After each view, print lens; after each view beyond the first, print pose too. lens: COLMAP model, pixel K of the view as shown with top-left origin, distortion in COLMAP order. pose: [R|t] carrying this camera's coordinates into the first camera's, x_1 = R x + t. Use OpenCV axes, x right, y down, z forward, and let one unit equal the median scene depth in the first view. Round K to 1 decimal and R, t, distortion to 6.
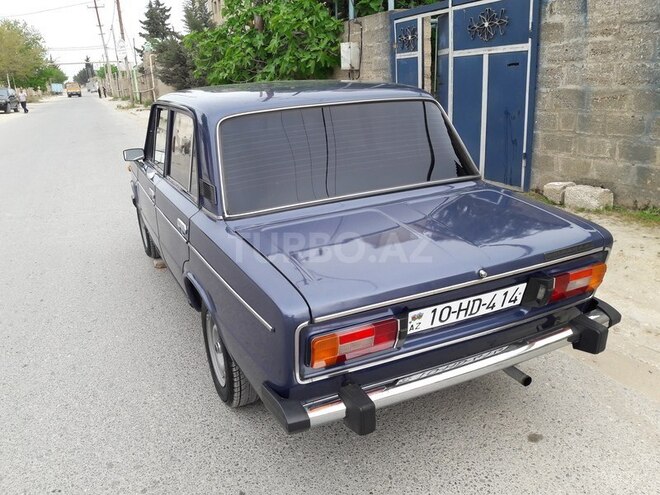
lens RADIAL K [[549.9, 0, 330.0], [0, 549.9, 247.5], [0, 0, 1]] dist [0.000704, -0.007870]
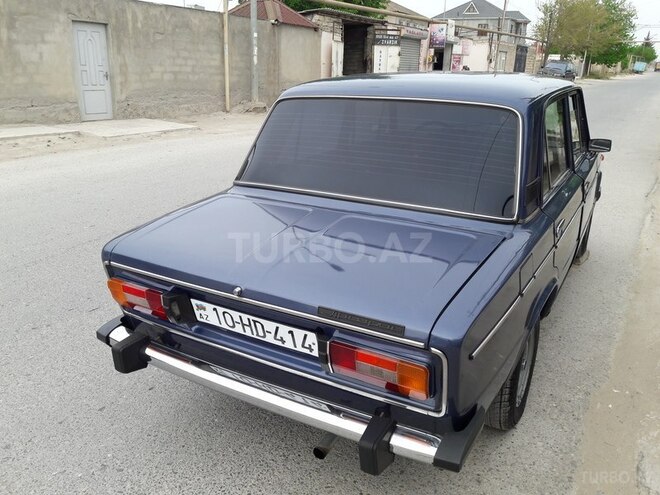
lens RADIAL K [[546.4, 0, 330.0], [0, 546.4, 247.5], [0, 0, 1]] dist [0.029665, -0.055048]
pose [[0.577069, 0.315099, -0.753461, 0.241651], [-0.285079, 0.942260, 0.175716, -0.053094], [0.765324, 0.113396, 0.633578, 0.123036]]
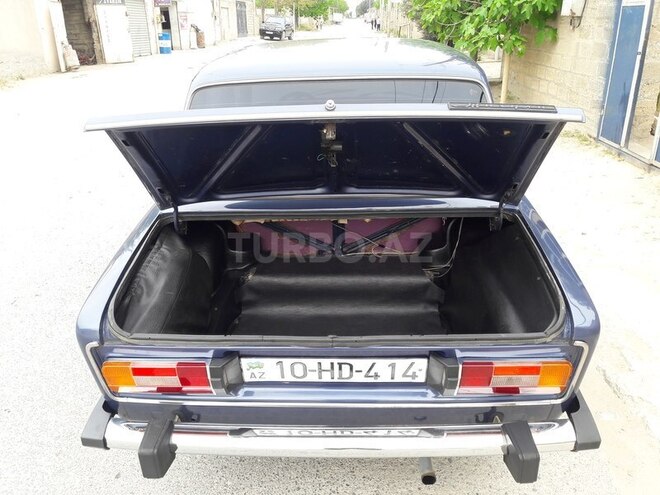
lens RADIAL K [[549.9, 0, 330.0], [0, 549.9, 247.5], [0, 0, 1]] dist [0.000704, -0.007870]
pose [[0.892387, 0.203913, -0.402573, 0.129630], [-0.159729, 0.977063, 0.140833, -0.042084], [0.422057, -0.061375, 0.904489, 0.073322]]
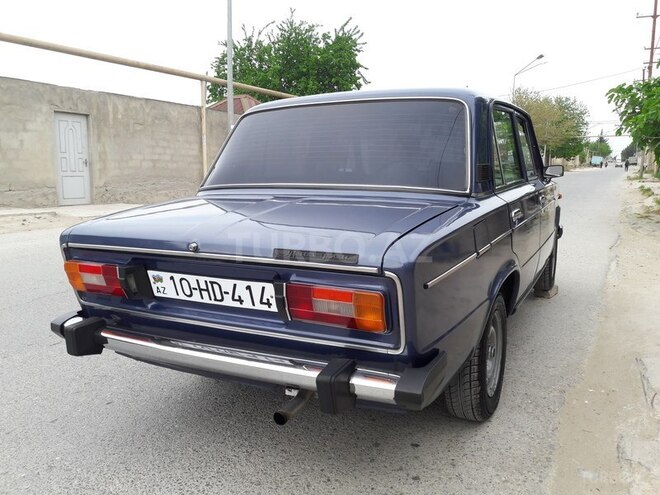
lens RADIAL K [[543.7, 0, 330.0], [0, 543.7, 247.5], [0, 0, 1]] dist [0.041965, -0.073861]
pose [[0.612540, 0.161819, -0.773698, 0.261388], [-0.258158, 0.966100, -0.002326, -0.001949], [0.747094, 0.201161, 0.633550, 0.138317]]
